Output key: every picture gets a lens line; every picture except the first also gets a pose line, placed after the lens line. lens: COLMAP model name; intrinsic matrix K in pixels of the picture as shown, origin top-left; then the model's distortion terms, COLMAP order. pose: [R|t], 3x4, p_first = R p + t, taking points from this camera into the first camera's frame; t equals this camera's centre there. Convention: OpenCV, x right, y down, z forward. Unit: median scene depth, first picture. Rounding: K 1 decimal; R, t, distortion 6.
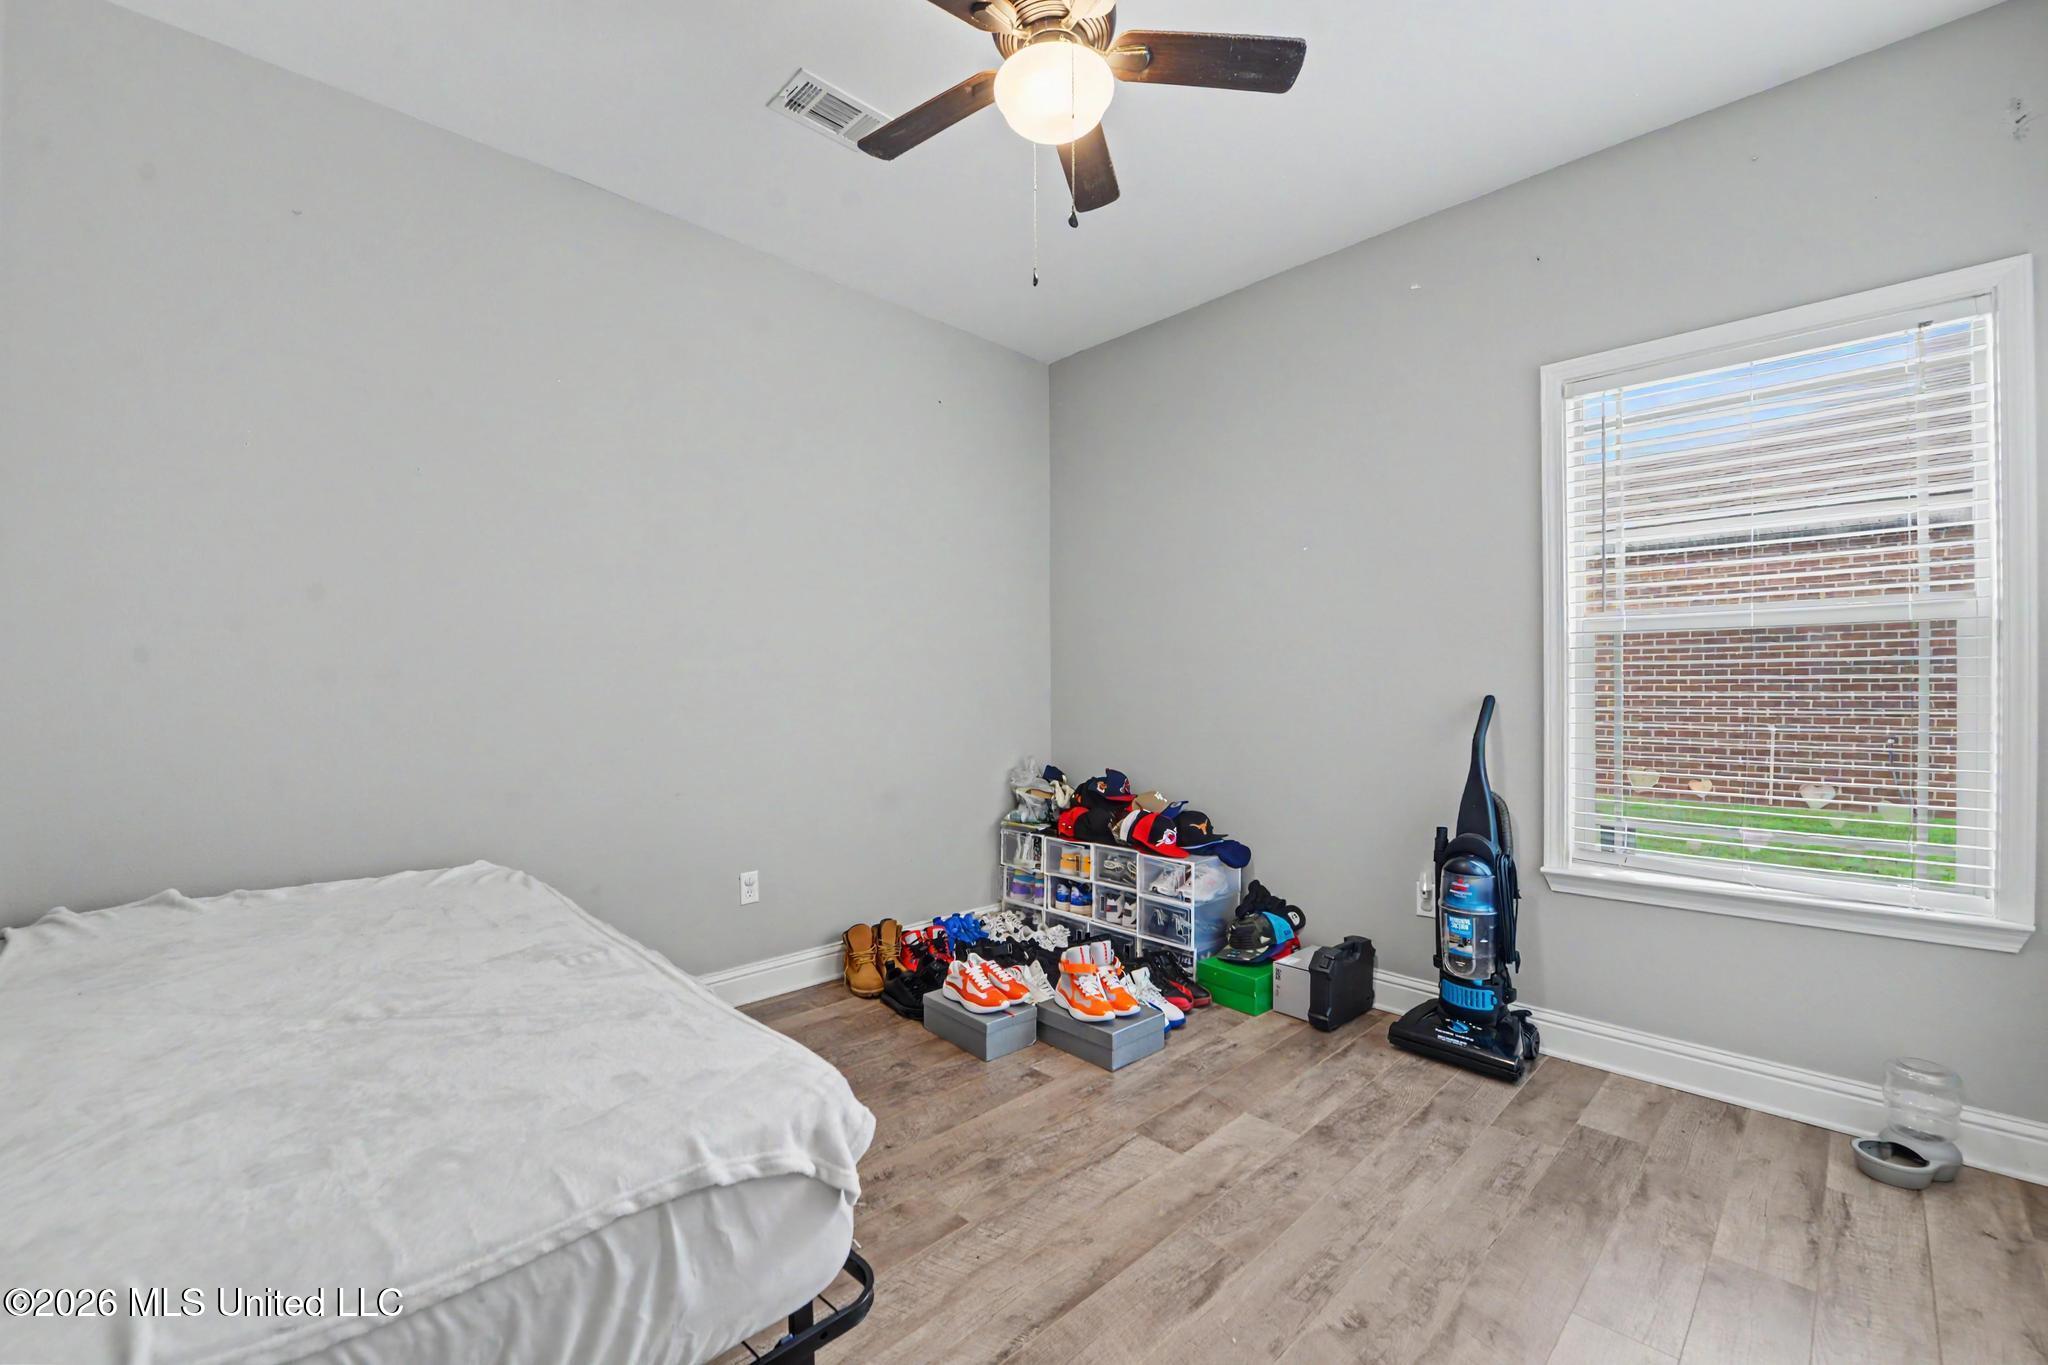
lens RADIAL K [[827.2, 0, 1025.1], [0, 827.2, 696.1], [0, 0, 1]] dist [-0.019437, -0.000136]
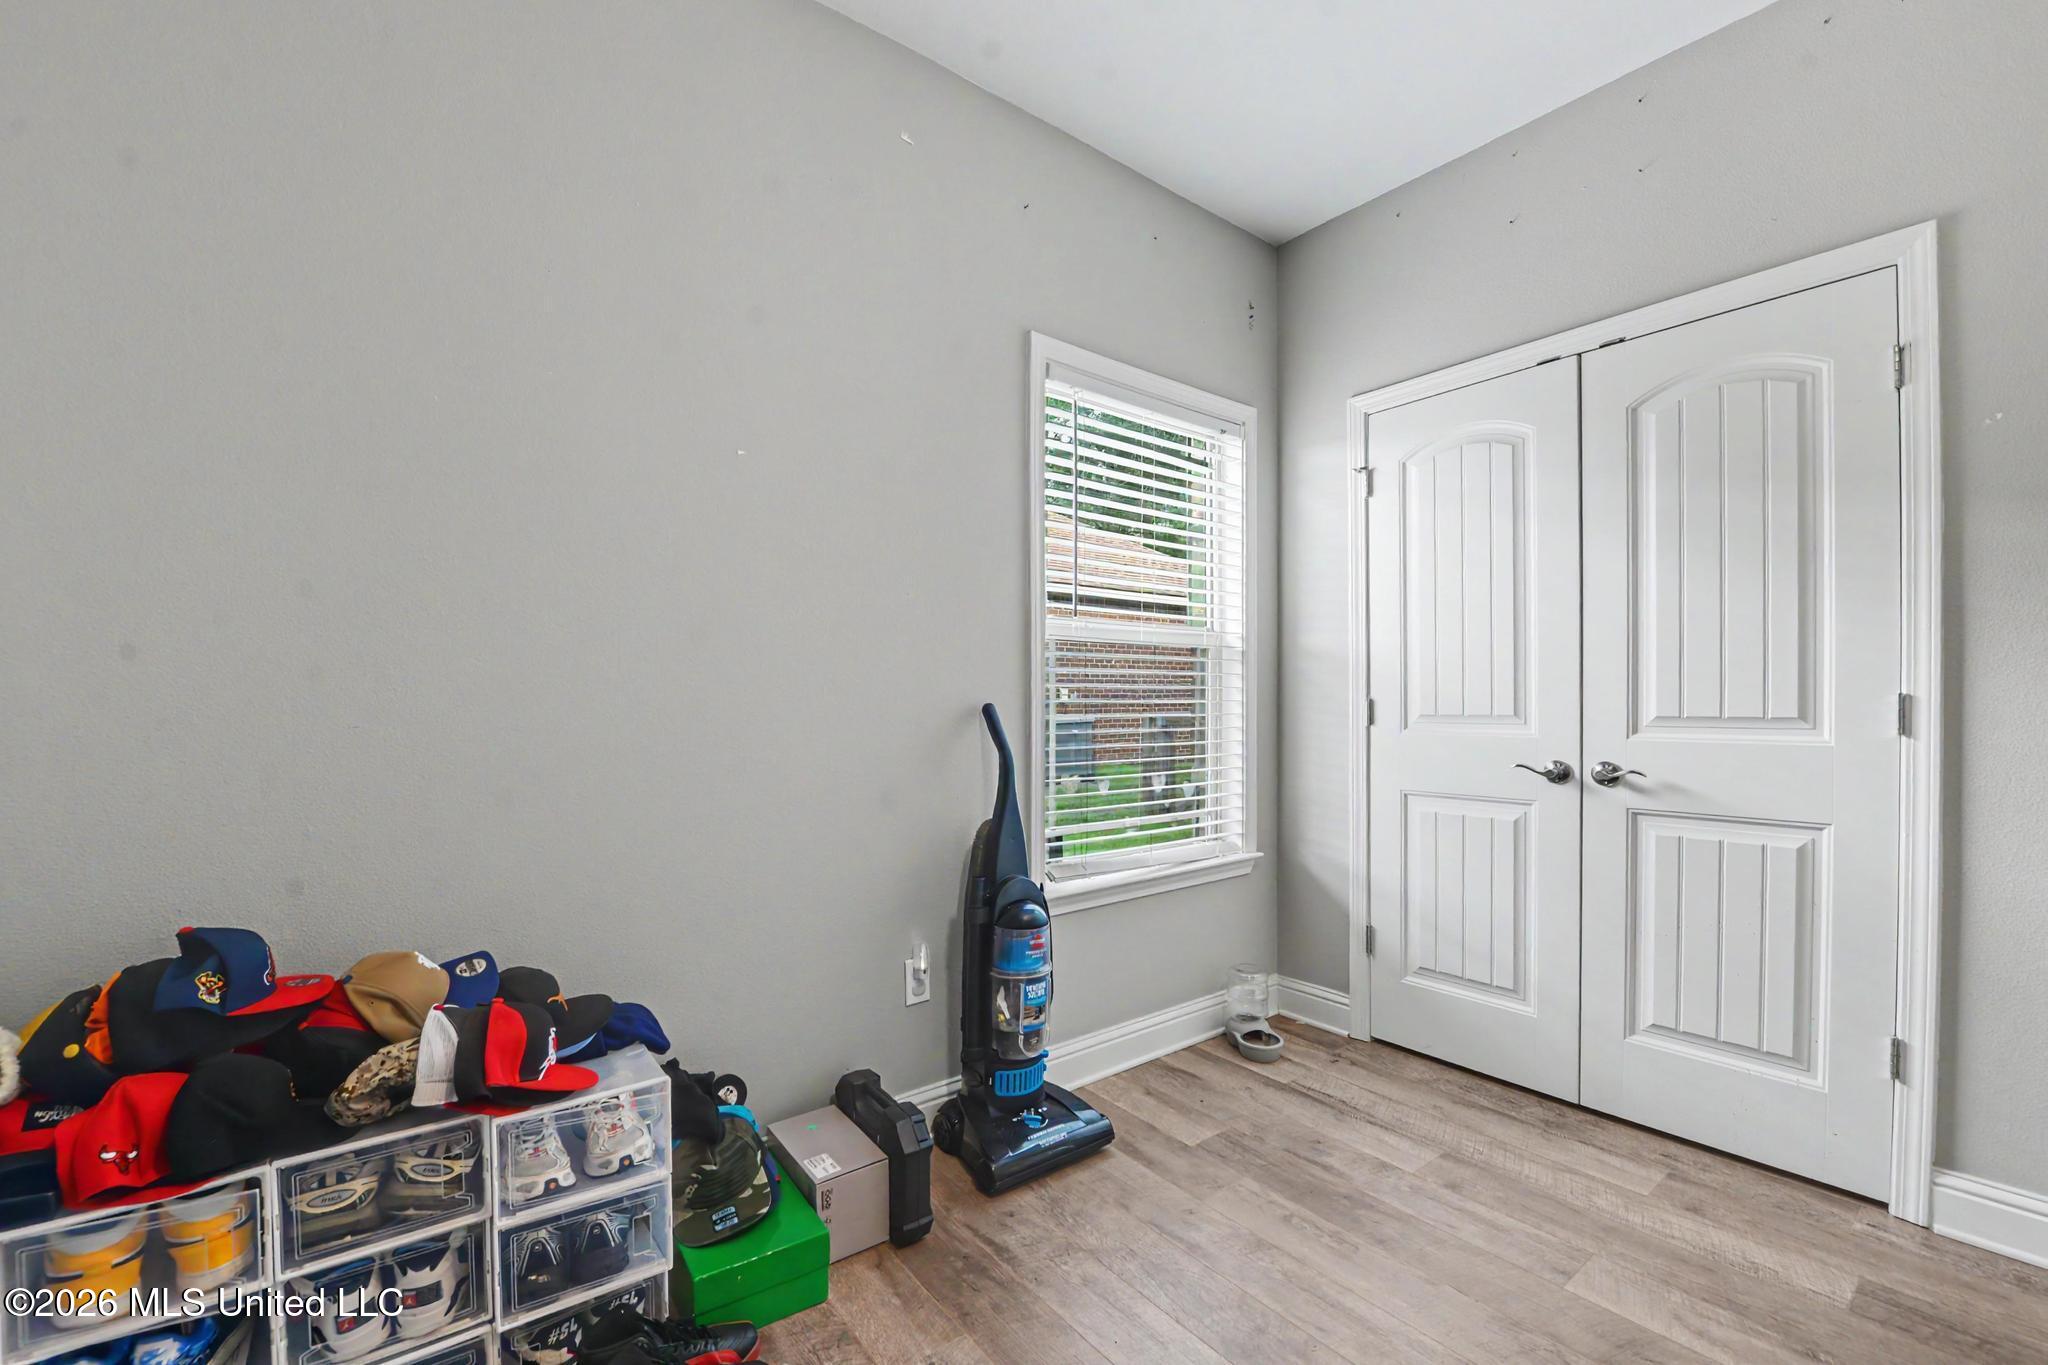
lens RADIAL K [[844.7, 0, 1024.1], [0, 844.7, 710.7], [0, 0, 1]] dist [-0.008983, -0.000104]
pose [[0.116577, -0.010102, 0.993130, -0.299186], [0.004146, 0.999945, 0.009684, -0.001461], [-0.993173, 0.002989, 0.116613, 0.974337]]
